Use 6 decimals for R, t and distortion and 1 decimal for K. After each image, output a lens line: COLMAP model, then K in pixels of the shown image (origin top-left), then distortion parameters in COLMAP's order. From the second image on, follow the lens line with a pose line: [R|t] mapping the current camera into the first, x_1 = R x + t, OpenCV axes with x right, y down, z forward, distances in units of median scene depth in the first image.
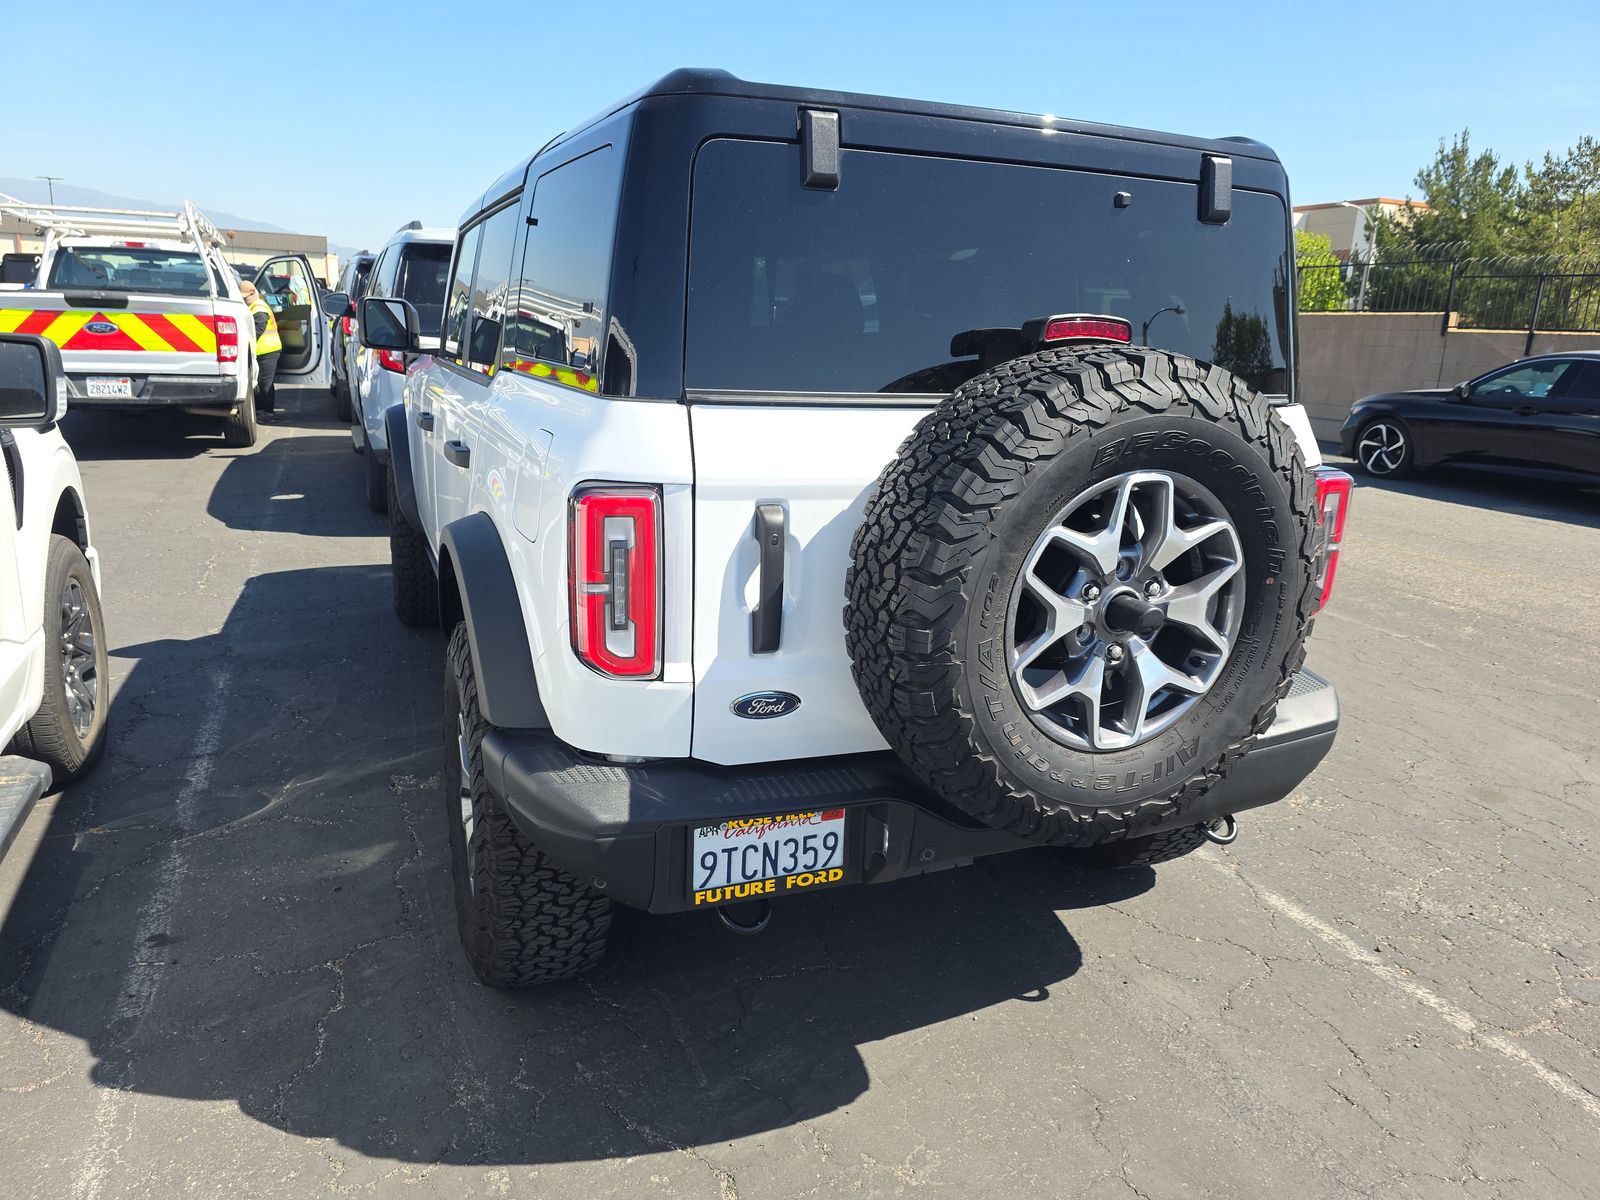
lens RADIAL K [[1040.6, 0, 801.3], [0, 1040.6, 608.5], [0, 0, 1]] dist [0.081960, -0.088085]
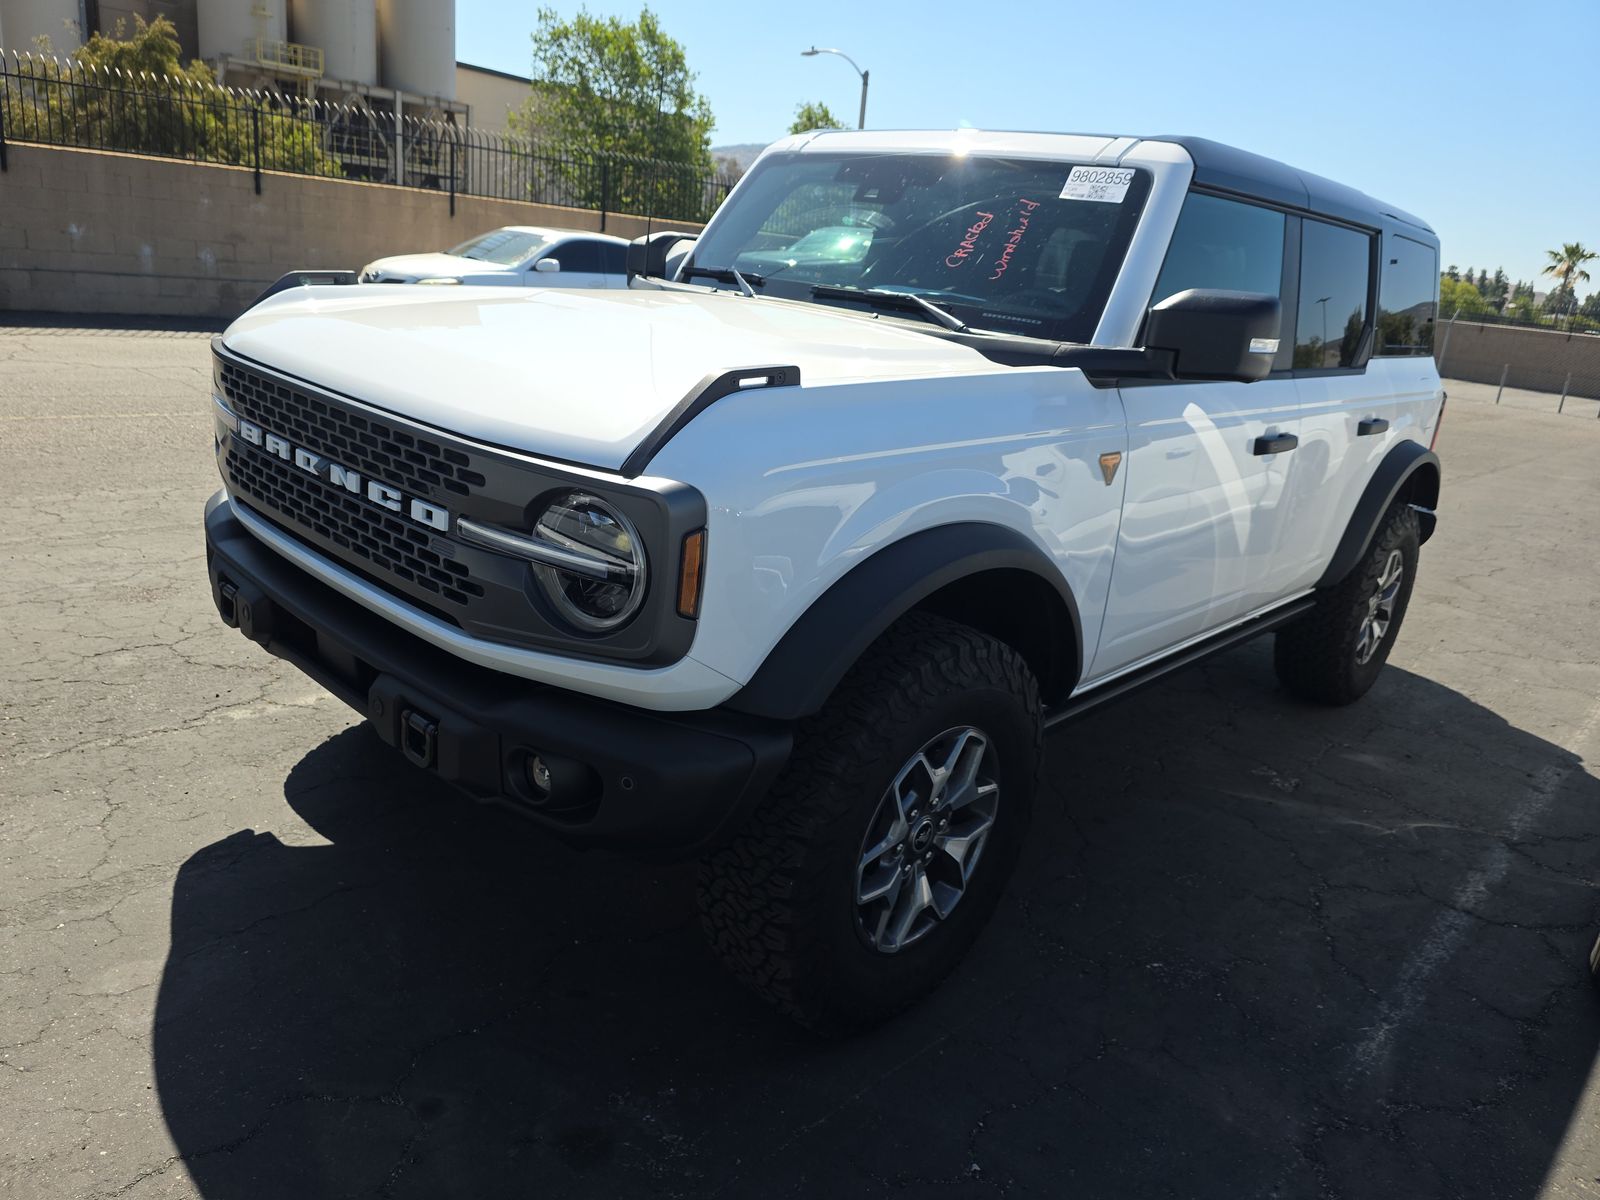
lens RADIAL K [[1040.6, 0, 801.3], [0, 1040.6, 608.5], [0, 0, 1]] dist [0.081960, -0.088085]
pose [[-0.385949, -0.371943, 0.844217, -1.751957], [0.121383, 0.886689, 0.446148, -0.864176], [-0.914500, 0.274664, -0.297069, 2.966191]]
